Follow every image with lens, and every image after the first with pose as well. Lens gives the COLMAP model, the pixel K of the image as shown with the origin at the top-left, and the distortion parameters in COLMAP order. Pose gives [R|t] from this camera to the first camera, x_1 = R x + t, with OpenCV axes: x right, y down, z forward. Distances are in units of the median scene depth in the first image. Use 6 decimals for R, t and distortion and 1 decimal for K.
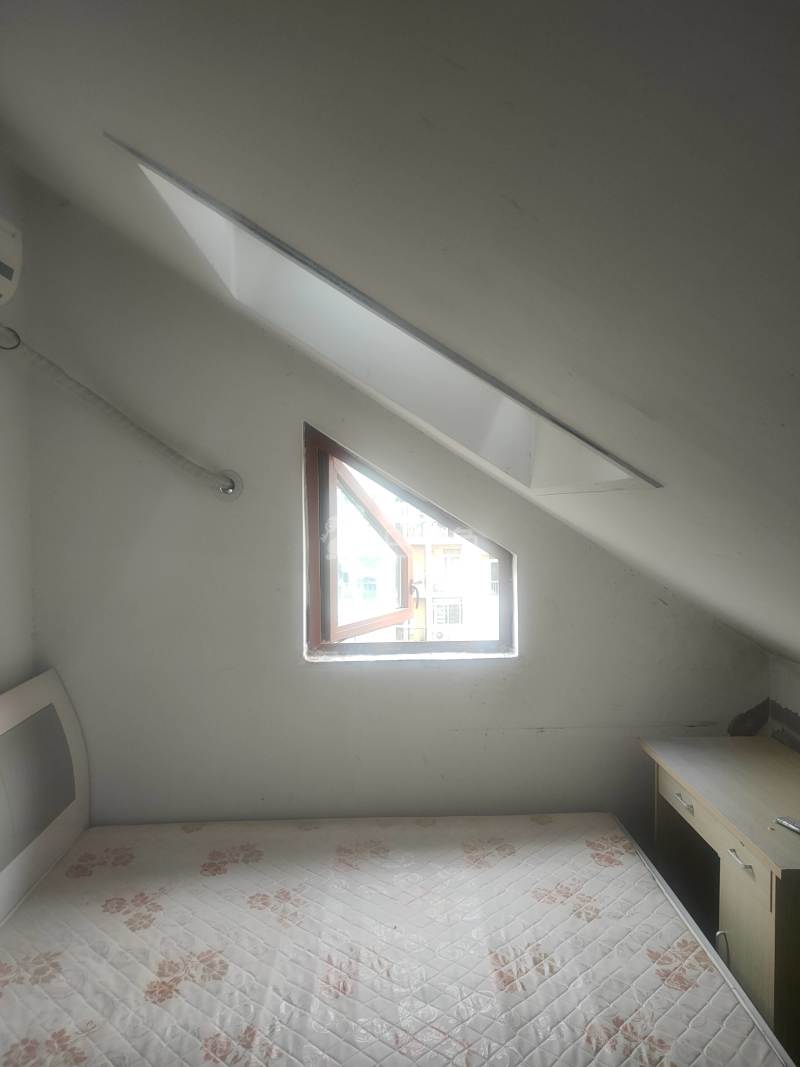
lens RADIAL K [[806.2, 0, 396.9], [0, 806.2, 527.2], [0, 0, 1]] dist [0.076138, -0.103586]
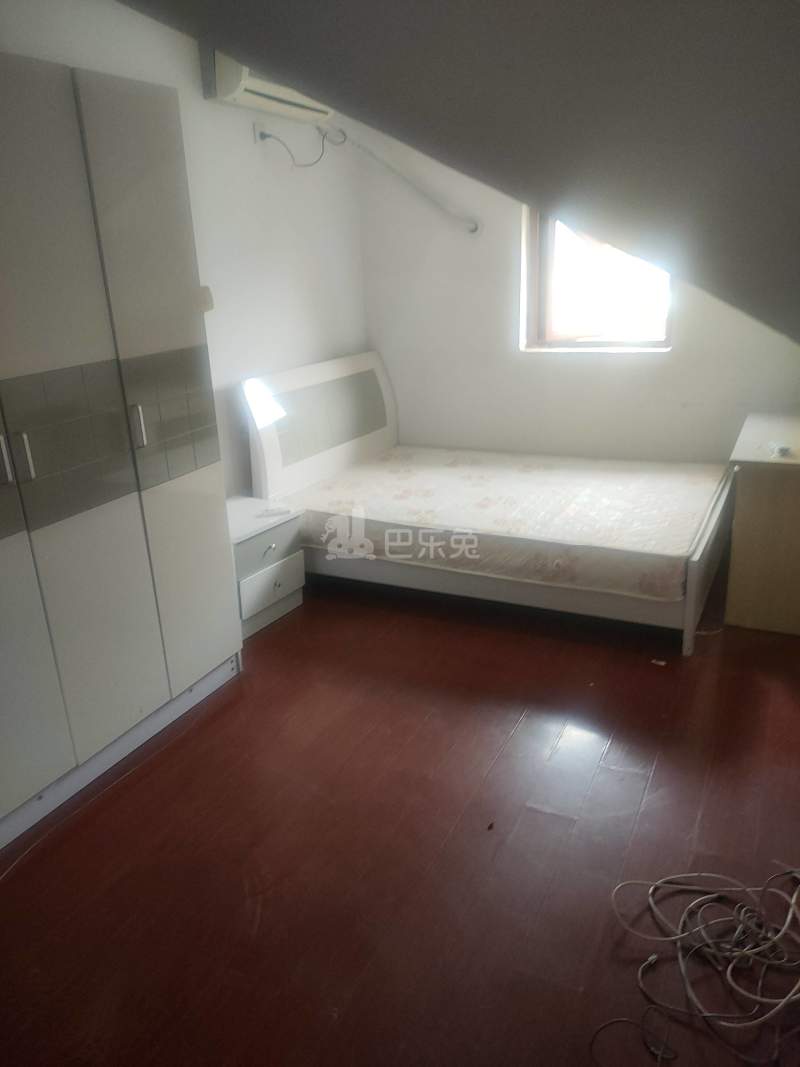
lens RADIAL K [[806.2, 0, 396.9], [0, 806.2, 527.2], [0, 0, 1]] dist [0.076138, -0.103586]
pose [[0.880954, 0.123856, -0.456706, 0.451545], [0.018735, 0.955253, 0.295197, 0.034414], [0.472831, -0.268611, 0.839213, -0.506493]]
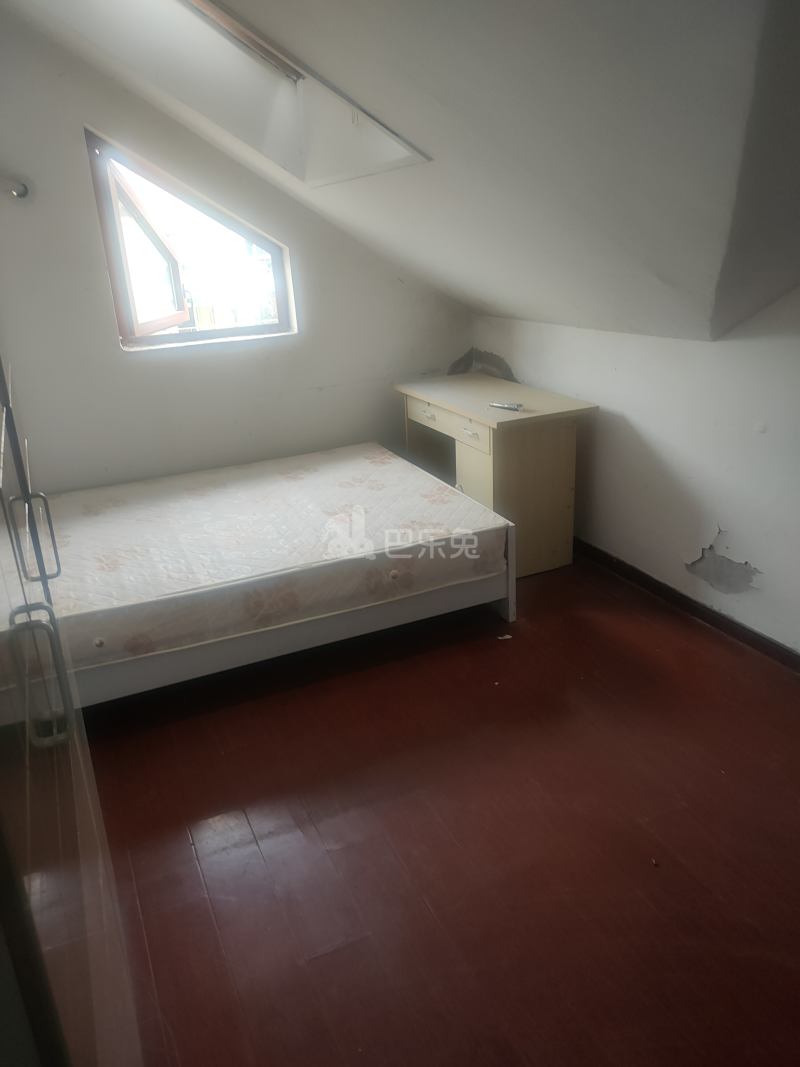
lens RADIAL K [[806.2, 0, 396.9], [0, 806.2, 527.2], [0, 0, 1]] dist [0.076138, -0.103586]
pose [[0.924490, -0.171358, 0.340522, -0.213046], [0.060184, 0.947680, 0.313498, 0.067680], [-0.376426, -0.269332, 0.886433, -0.294231]]
